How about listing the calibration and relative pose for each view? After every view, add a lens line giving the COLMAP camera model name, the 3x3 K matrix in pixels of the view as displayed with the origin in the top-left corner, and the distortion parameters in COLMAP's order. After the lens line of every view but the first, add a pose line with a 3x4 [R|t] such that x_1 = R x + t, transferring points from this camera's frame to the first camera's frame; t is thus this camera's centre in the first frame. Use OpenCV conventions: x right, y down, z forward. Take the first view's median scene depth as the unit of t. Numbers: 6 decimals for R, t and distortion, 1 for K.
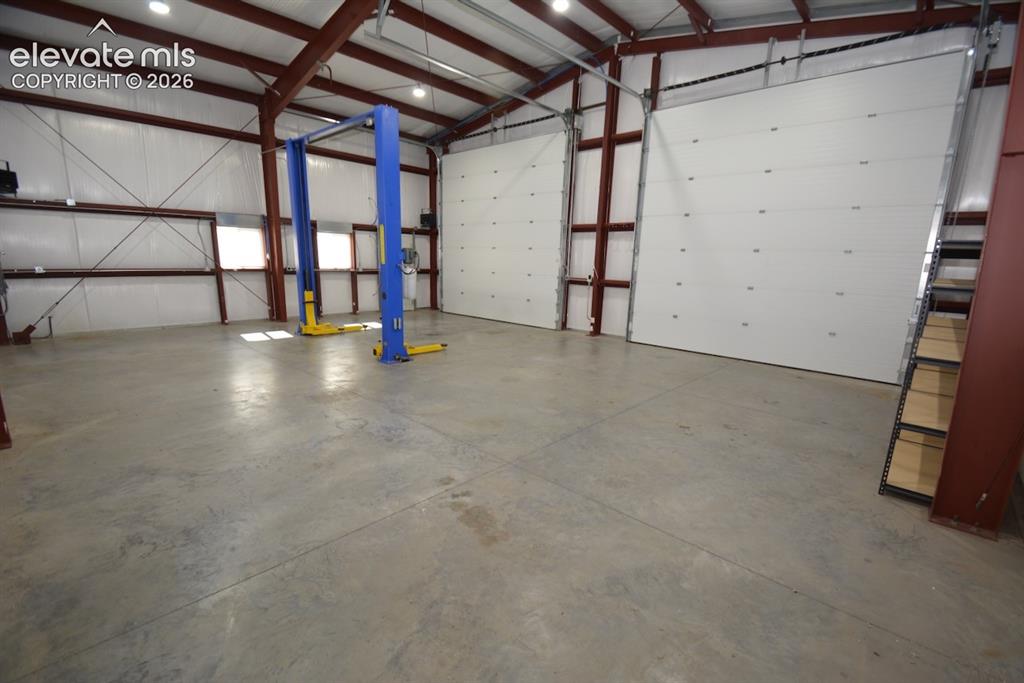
lens RADIAL K [[446.6, 0, 511.4], [0, 446.6, 356.1], [0, 0, 1]] dist [0.000874, -0.004696]
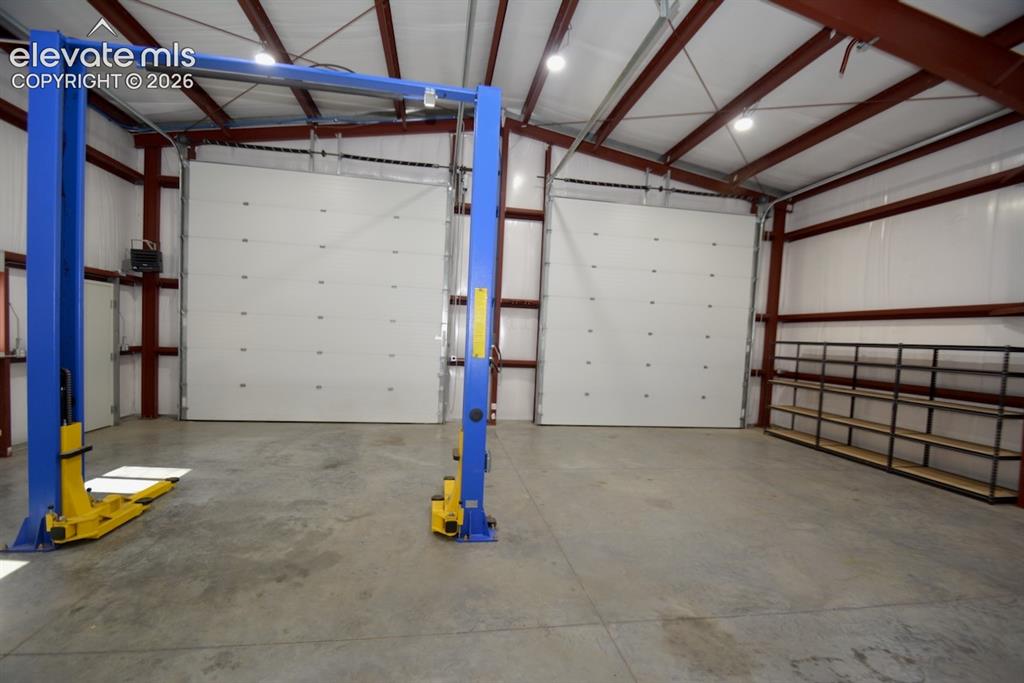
lens RADIAL K [[446.6, 0, 512.1], [0, 446.6, 360.5], [0, 0, 1]] dist [0.000874, -0.004696]
pose [[0.609055, -0.038478, 0.792194, -0.386770], [0.143010, 0.987779, -0.061971, -0.088483], [-0.780128, 0.151035, 0.607115, 0.351881]]
